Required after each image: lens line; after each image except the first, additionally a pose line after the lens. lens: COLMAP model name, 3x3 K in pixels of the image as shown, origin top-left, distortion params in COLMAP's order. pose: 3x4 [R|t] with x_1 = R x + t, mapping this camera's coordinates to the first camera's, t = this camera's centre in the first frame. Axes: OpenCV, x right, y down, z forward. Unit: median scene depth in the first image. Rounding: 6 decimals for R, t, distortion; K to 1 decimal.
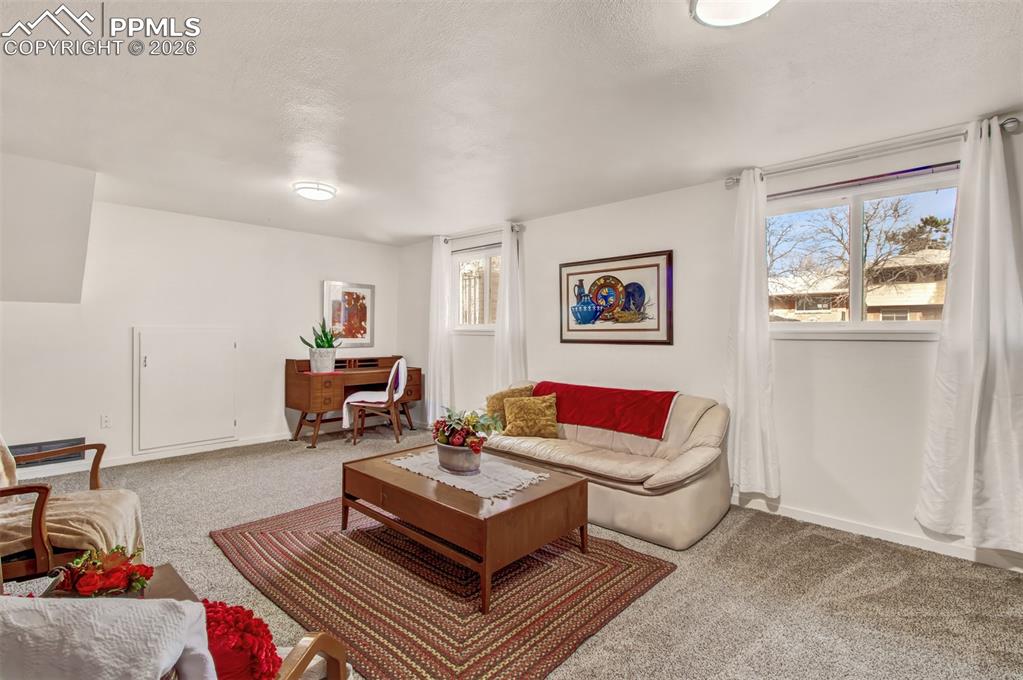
lens RADIAL K [[478.3, 0, 516.2], [0, 478.3, 332.7], [0, 0, 1]] dist [-0.002827, -0.001977]
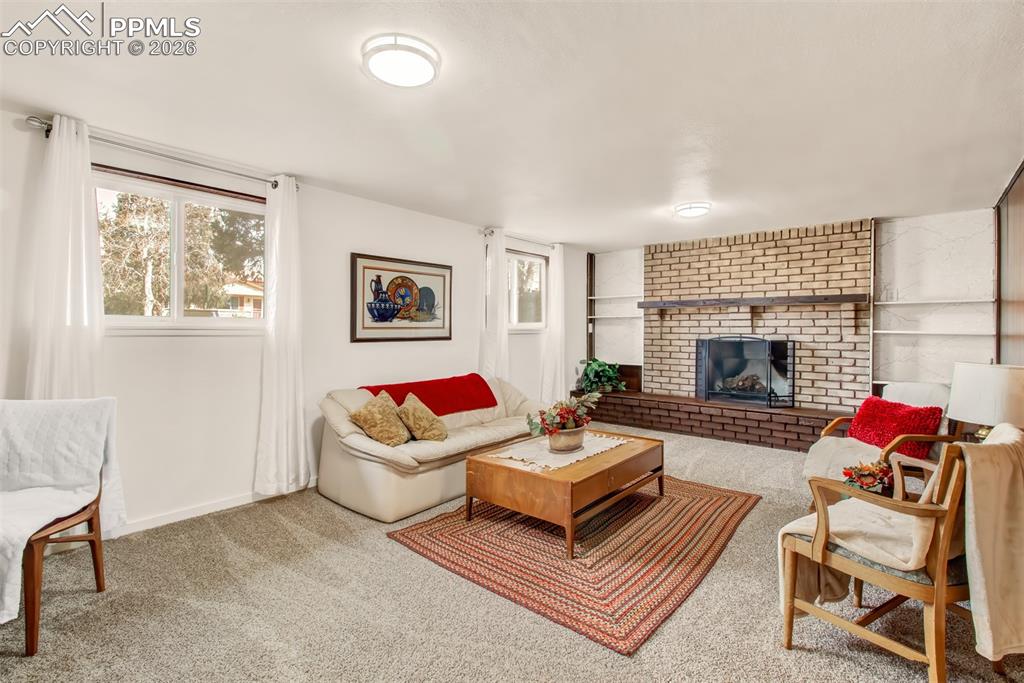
lens RADIAL K [[467.0, 0, 515.0], [0, 467.0, 333.8], [0, 0, 1]] dist [-0.000729, -0.000276]
pose [[-0.059228, -0.013151, 0.998158, -0.817824], [-0.001249, 0.999913, 0.013100, -0.006505], [-0.998244, -0.000471, -0.059240, 0.785376]]
